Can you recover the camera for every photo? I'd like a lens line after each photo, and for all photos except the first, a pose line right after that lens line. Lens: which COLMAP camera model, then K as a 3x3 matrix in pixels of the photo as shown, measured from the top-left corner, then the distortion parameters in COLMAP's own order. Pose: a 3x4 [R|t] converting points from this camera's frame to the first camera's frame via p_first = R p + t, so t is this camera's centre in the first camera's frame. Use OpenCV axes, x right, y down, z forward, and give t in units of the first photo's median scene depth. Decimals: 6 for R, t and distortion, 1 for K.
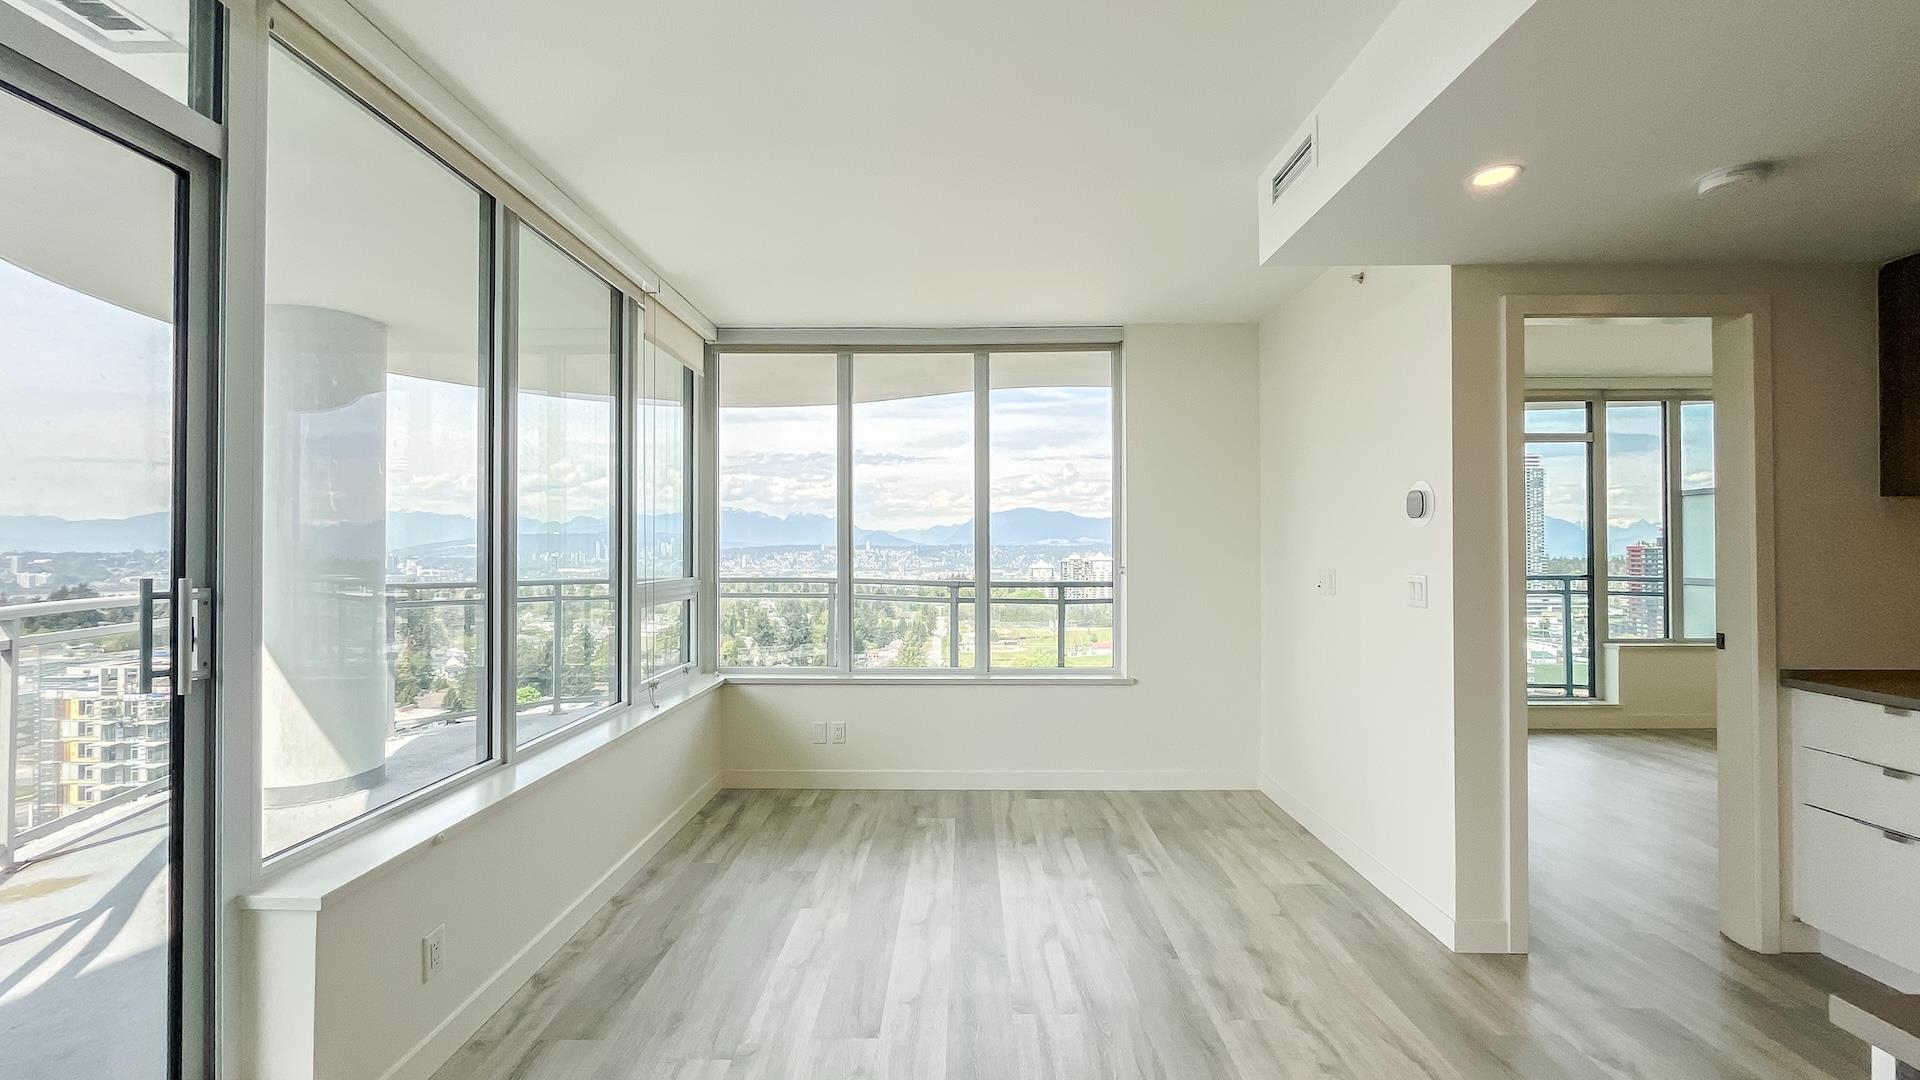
lens RADIAL K [[774.7, 0, 955.4], [0, 774.7, 541.9], [0, 0, 1]] dist [-0.000658, -0.000689]
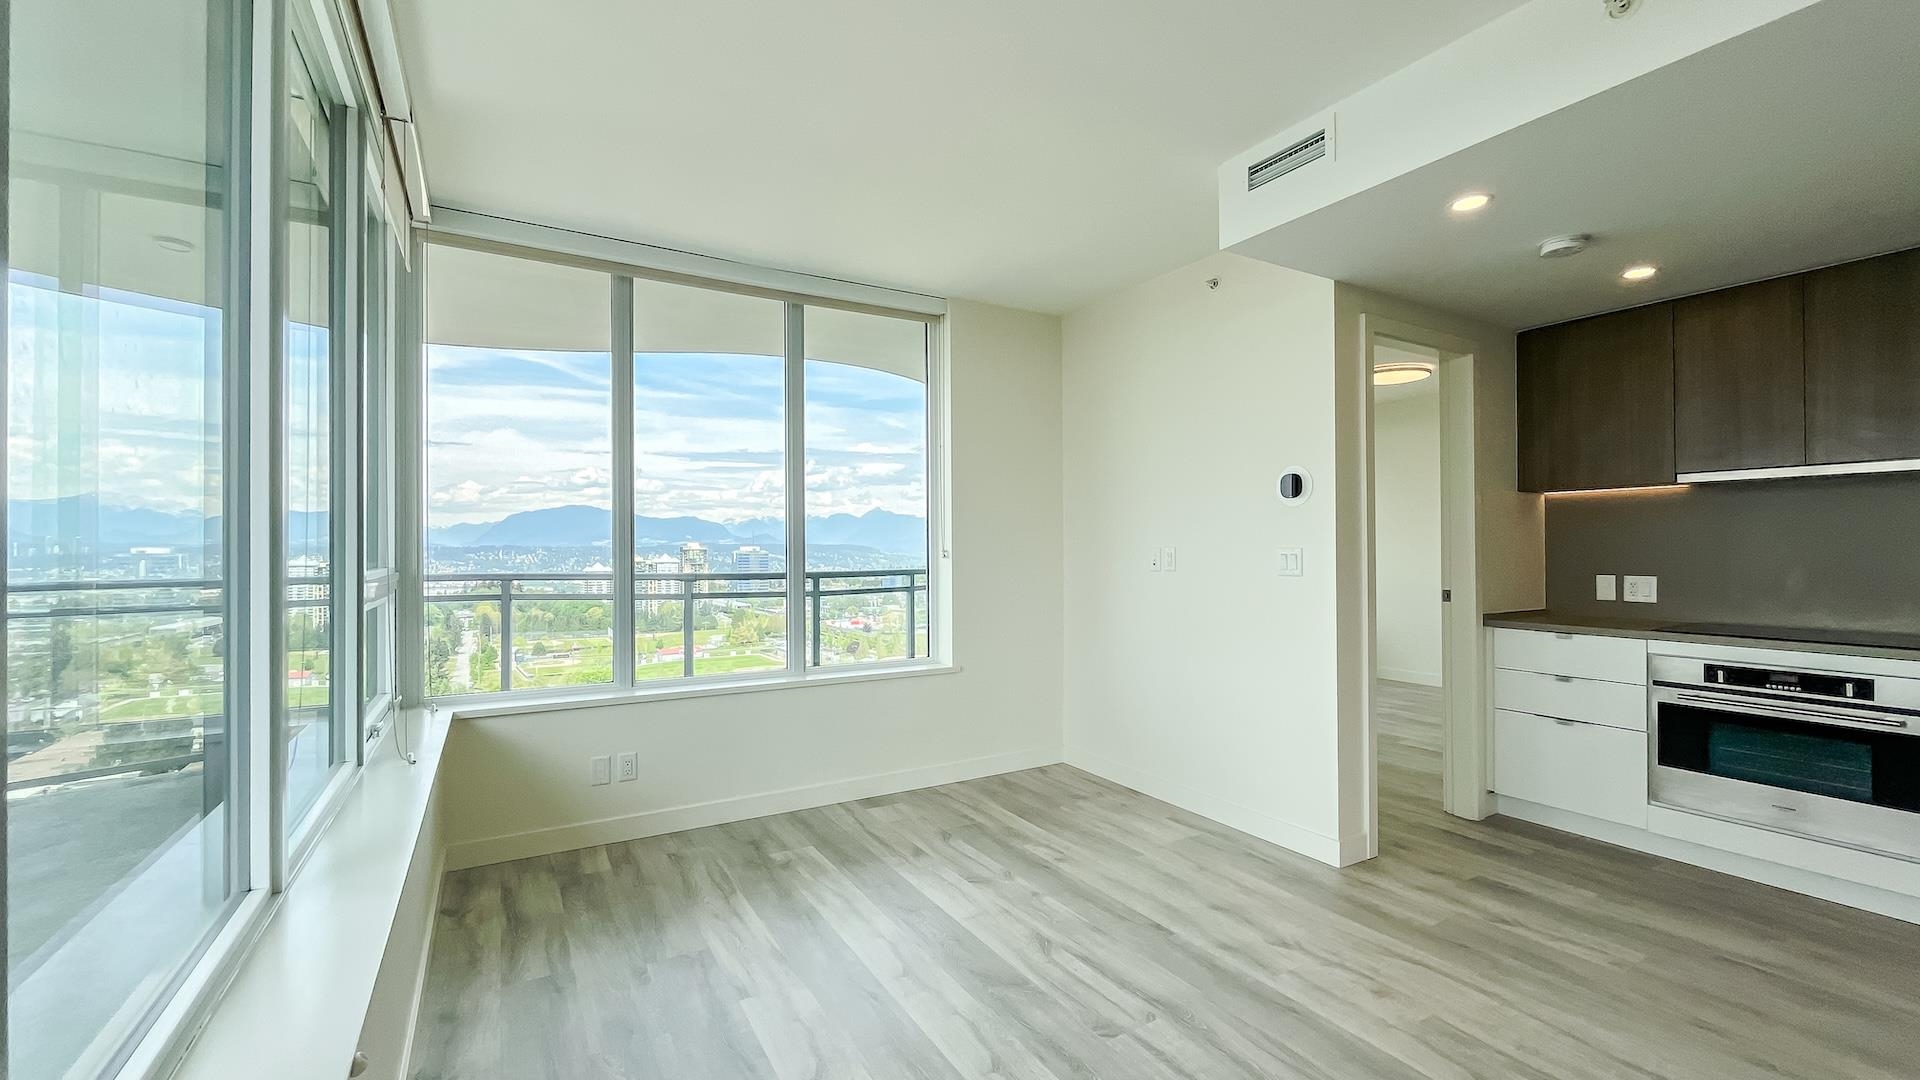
lens RADIAL K [[774.7, 0, 955.4], [0, 774.7, 541.9], [0, 0, 1]] dist [-0.000658, -0.000689]
pose [[0.857503, 0.003118, 0.514469, -0.341293], [-0.002072, 0.999994, -0.002606, 0.031093], [-0.514474, 0.001169, 0.857505, 0.219450]]
